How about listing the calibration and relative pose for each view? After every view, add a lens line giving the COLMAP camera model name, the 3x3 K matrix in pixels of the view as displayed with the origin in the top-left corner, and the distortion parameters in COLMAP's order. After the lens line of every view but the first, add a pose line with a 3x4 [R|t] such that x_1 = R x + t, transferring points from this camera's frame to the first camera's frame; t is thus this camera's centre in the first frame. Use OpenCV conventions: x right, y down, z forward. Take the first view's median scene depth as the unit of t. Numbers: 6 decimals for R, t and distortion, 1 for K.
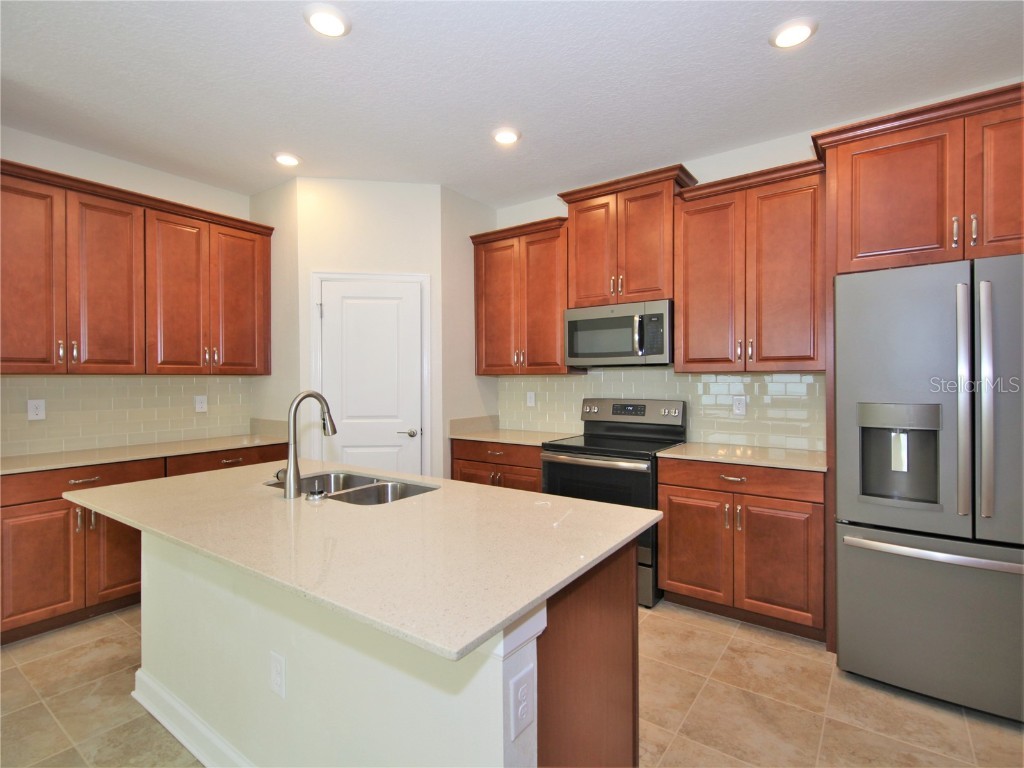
lens RADIAL K [[500.3, 0, 507.0], [0, 500.3, 385.9], [0, 0, 1]] dist [0.012075, -0.002199]
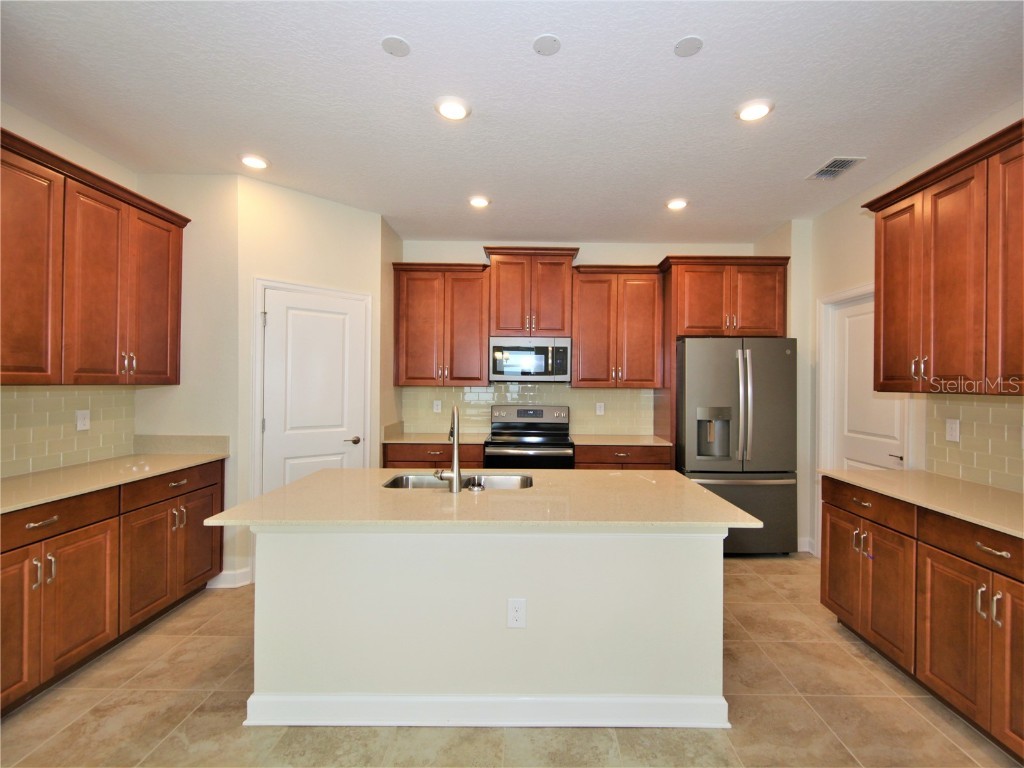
lens RADIAL K [[472.4, 0, 510.5], [0, 472.4, 386.0], [0, 0, 1]] dist [0.014457, -0.005217]
pose [[0.814670, 0.007279, 0.579879, -0.556747], [-0.003954, 0.999968, -0.006997, -0.018045], [-0.579911, 0.003408, 0.814673, -0.021746]]
